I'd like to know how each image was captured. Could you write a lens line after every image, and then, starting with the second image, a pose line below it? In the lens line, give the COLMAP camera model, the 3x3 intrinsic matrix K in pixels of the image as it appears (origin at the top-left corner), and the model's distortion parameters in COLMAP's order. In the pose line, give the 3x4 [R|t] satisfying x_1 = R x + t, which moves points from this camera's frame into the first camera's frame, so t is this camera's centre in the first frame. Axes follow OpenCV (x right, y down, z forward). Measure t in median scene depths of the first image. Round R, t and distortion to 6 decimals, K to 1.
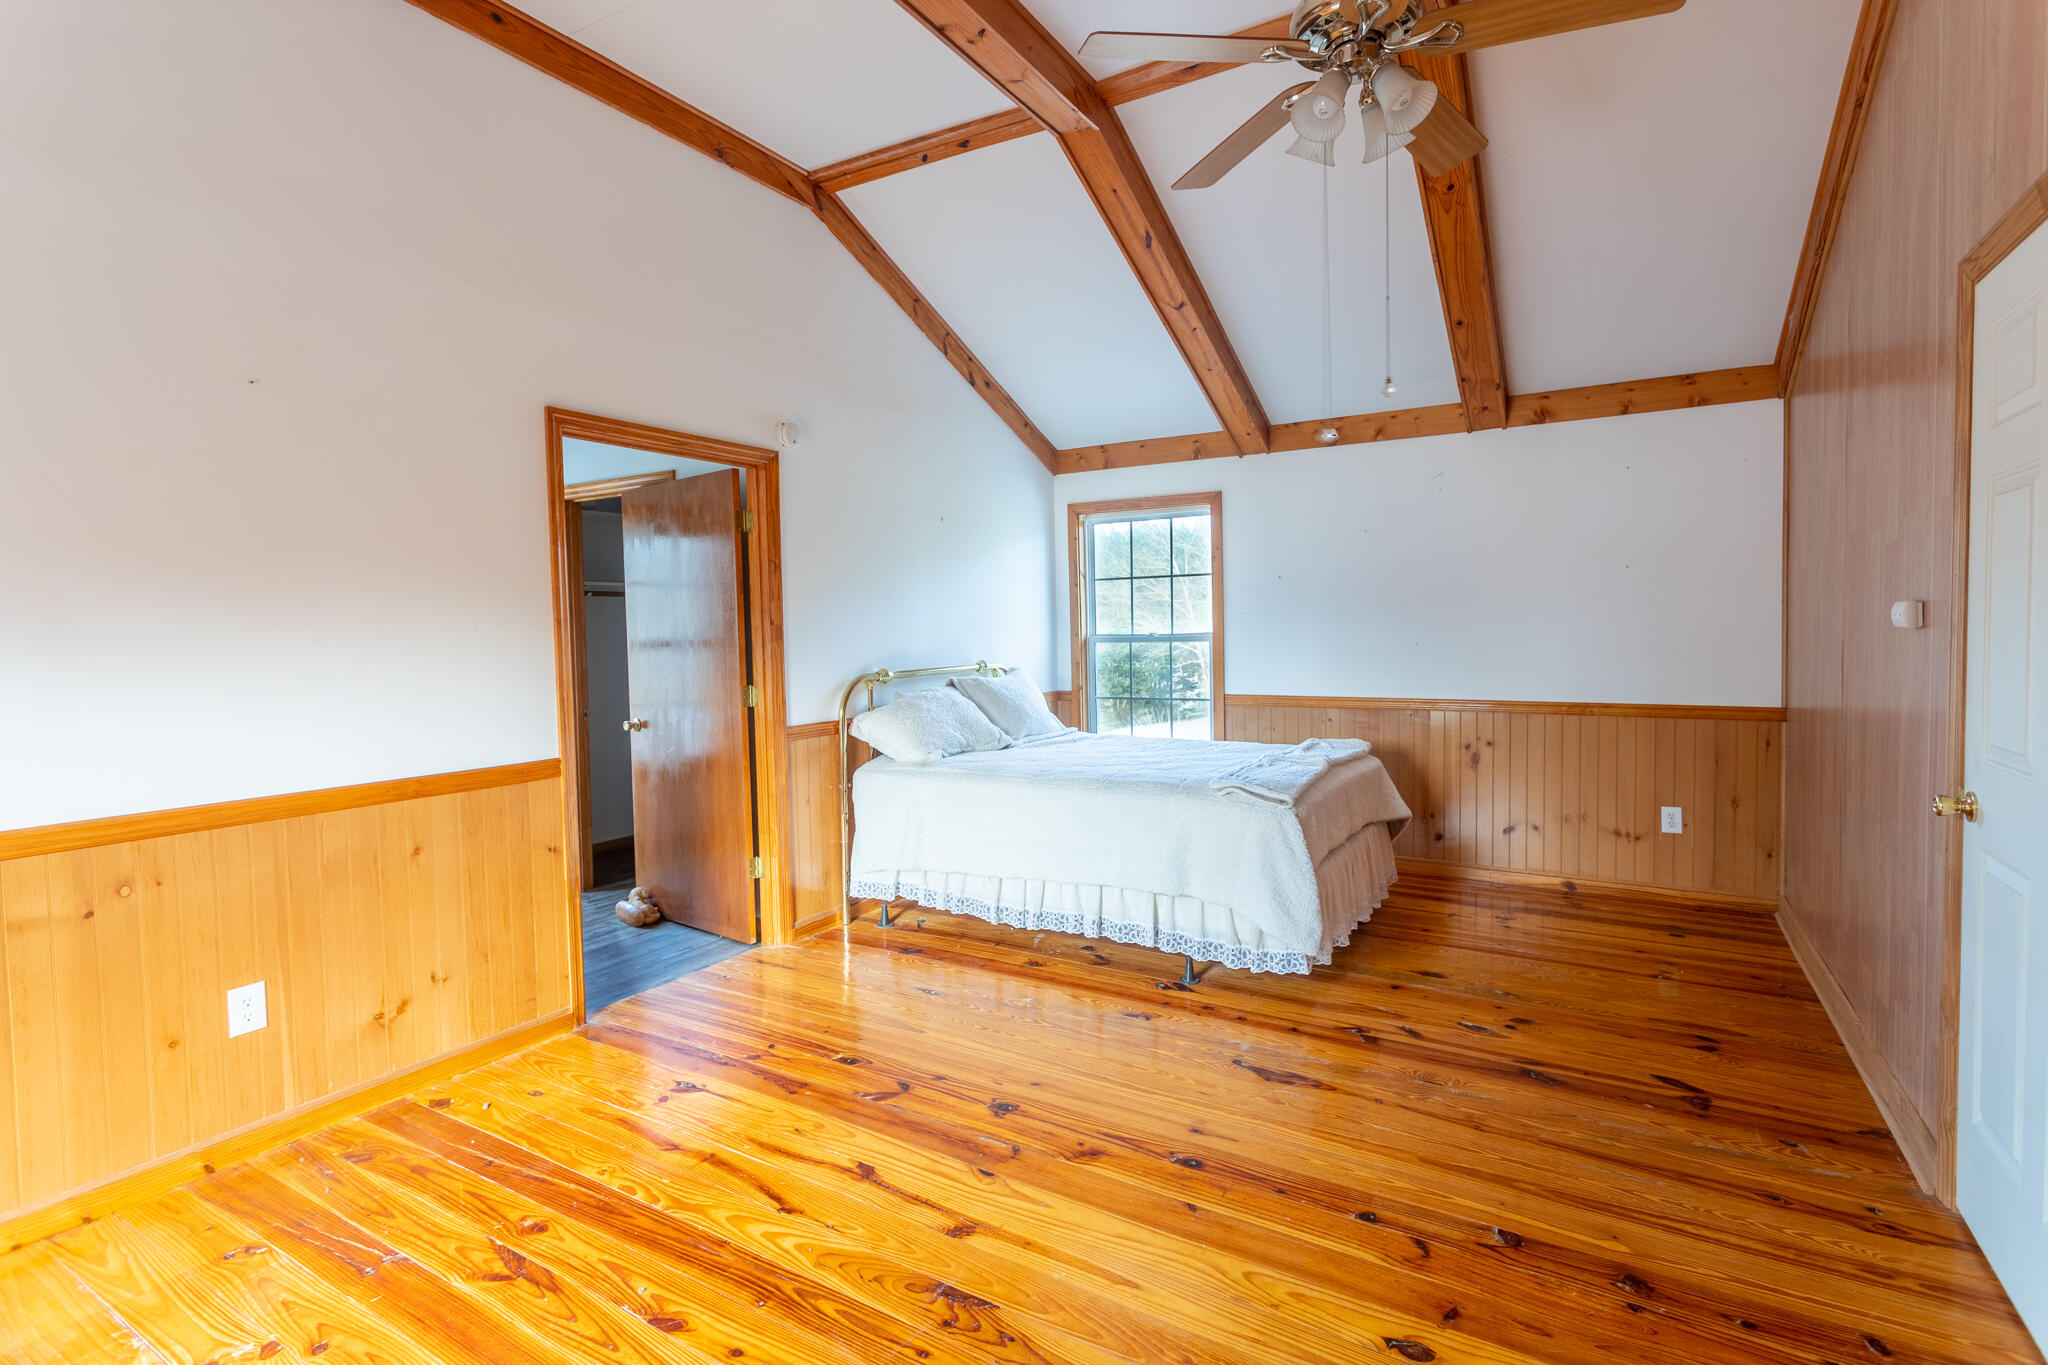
lens RADIAL K [[980.1, 0, 1021.7], [0, 980.1, 675.1], [0, 0, 1]] dist [0.004024, 0.001164]
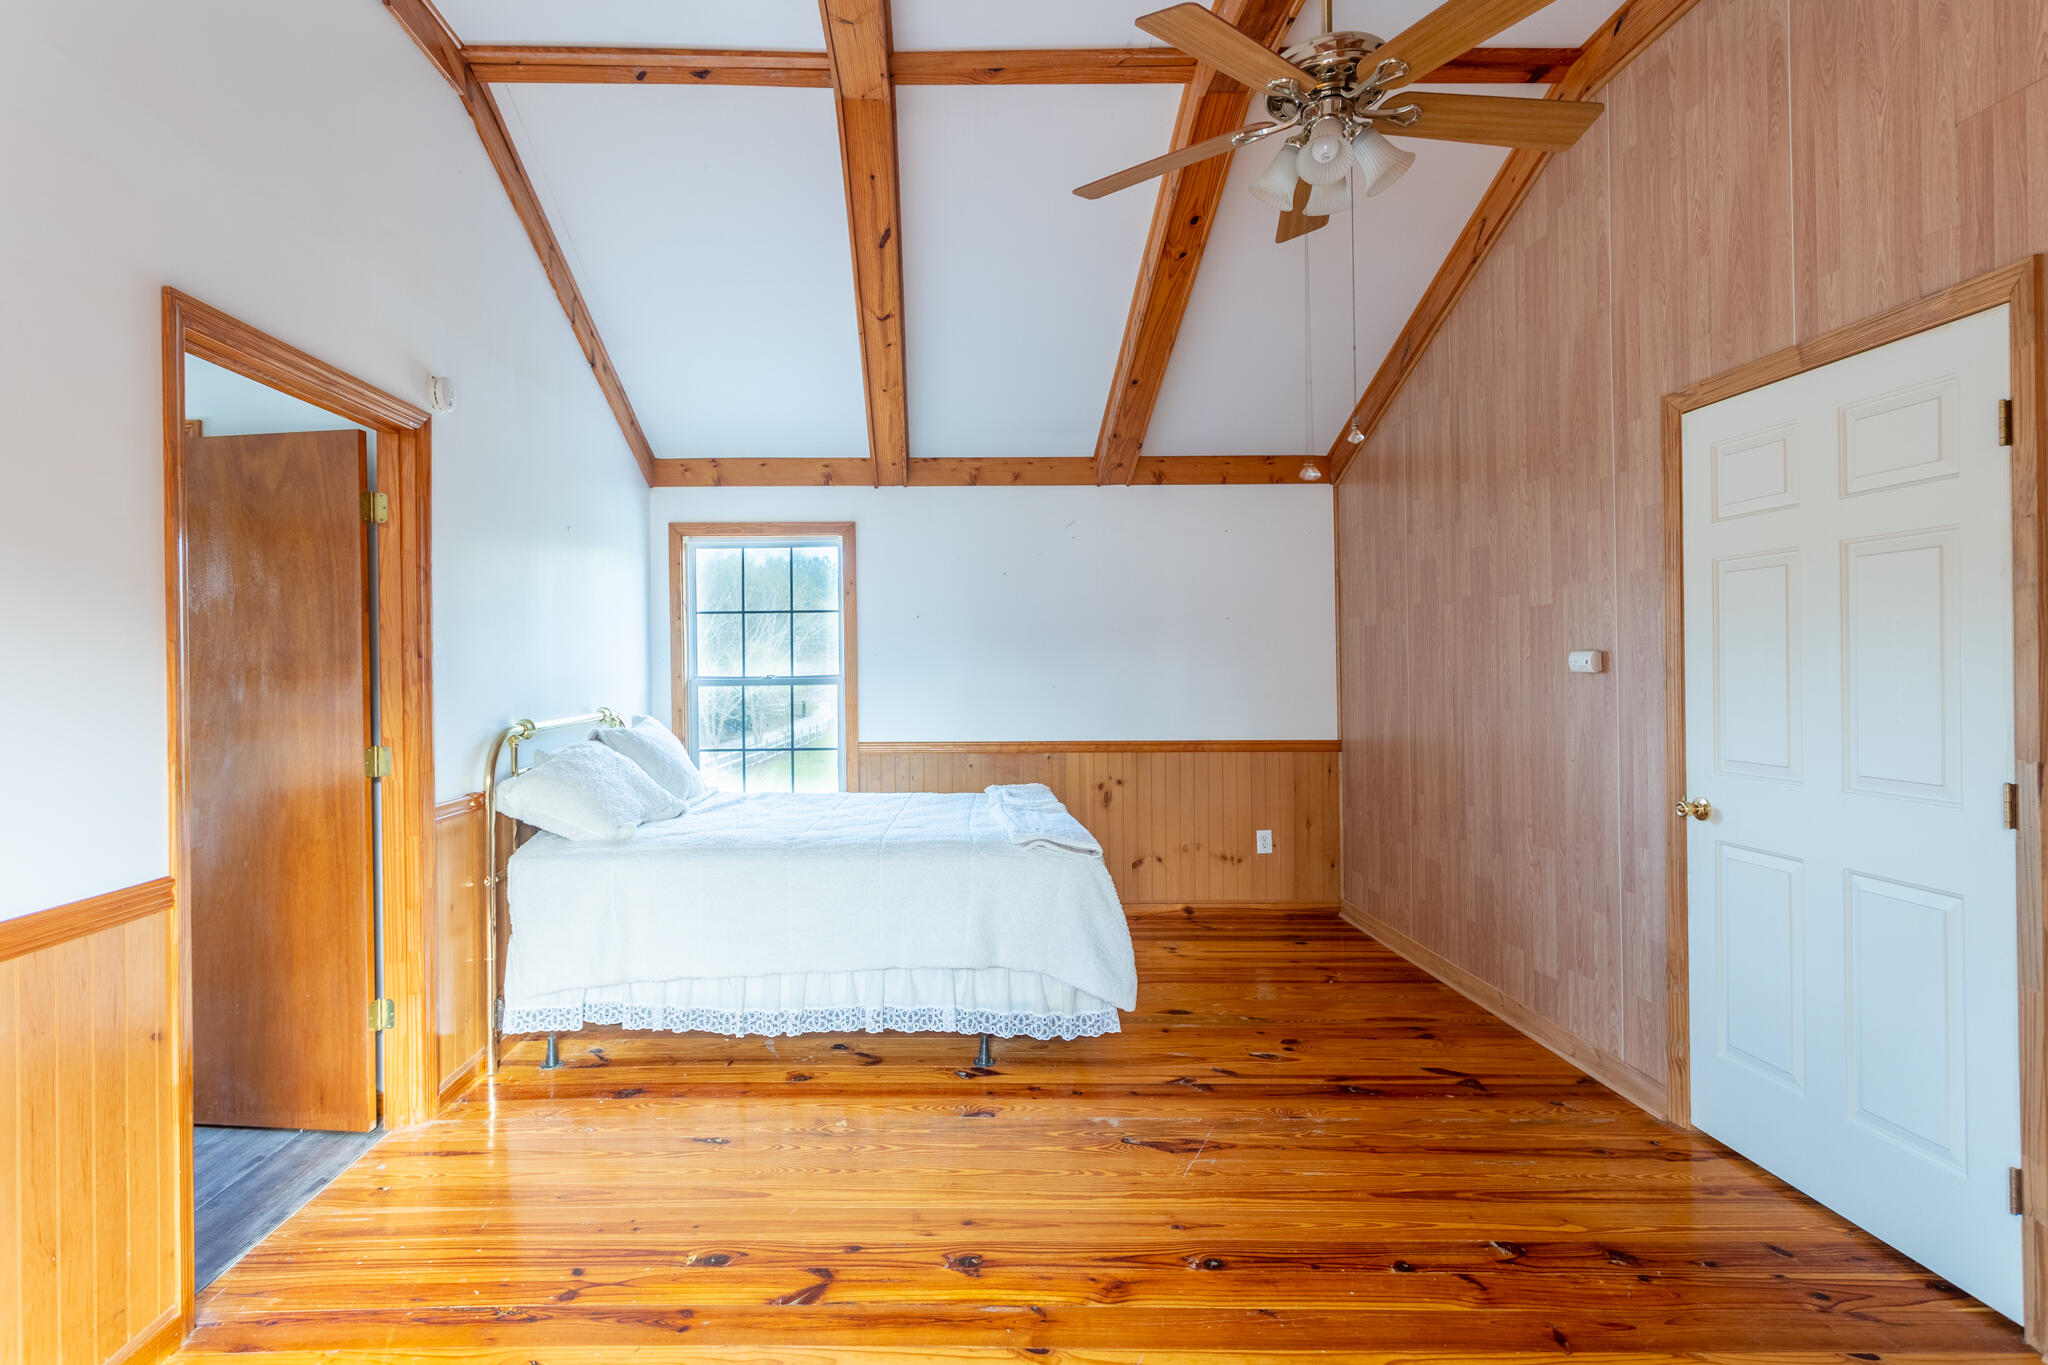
lens RADIAL K [[1035.6, 0, 1021.2], [0, 1035.6, 668.3], [0, 0, 1]] dist [0.003528, 0.001406]
pose [[0.856110, 0.009630, 0.516705, -0.265163], [0.017527, 0.998710, -0.047653, -0.001042], [-0.516497, 0.049852, 0.854837, 0.145384]]
